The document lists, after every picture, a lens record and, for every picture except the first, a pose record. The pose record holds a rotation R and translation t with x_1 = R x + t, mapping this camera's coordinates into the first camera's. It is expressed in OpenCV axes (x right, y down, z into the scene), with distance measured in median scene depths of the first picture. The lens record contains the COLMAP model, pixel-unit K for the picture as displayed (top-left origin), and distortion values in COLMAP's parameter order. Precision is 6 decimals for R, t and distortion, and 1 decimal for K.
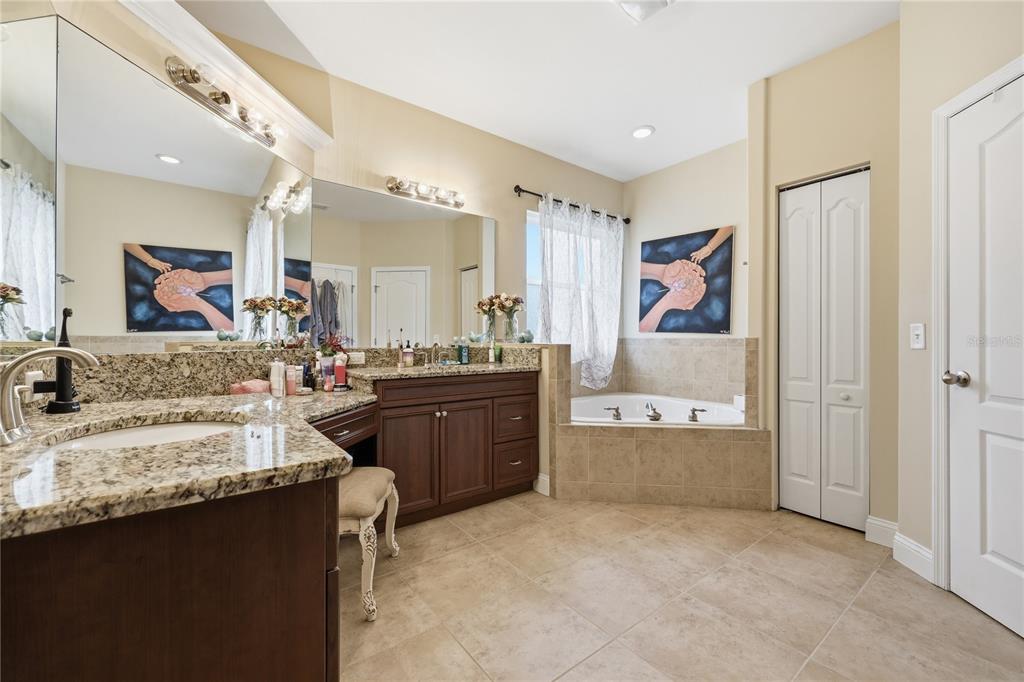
lens RADIAL K [[414.4, 0, 511.5], [0, 414.4, 338.1], [0, 0, 1]] dist [-0.001913, 0.000821]
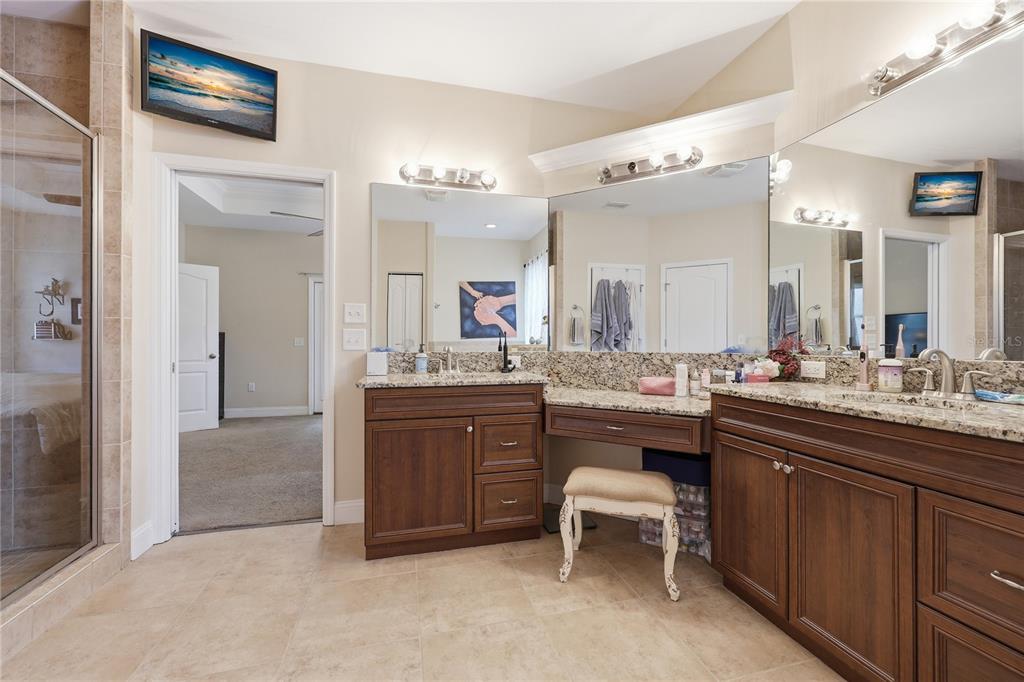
lens RADIAL K [[414.4, 0, 512.0], [0, 414.4, 343.6], [0, 0, 1]] dist [-0.001913, 0.000821]
pose [[-0.382616, 0.000930, -0.923907, 0.662273], [0.006556, 0.999977, -0.001708, 0.004163], [0.923884, -0.006710, -0.382614, 1.085753]]
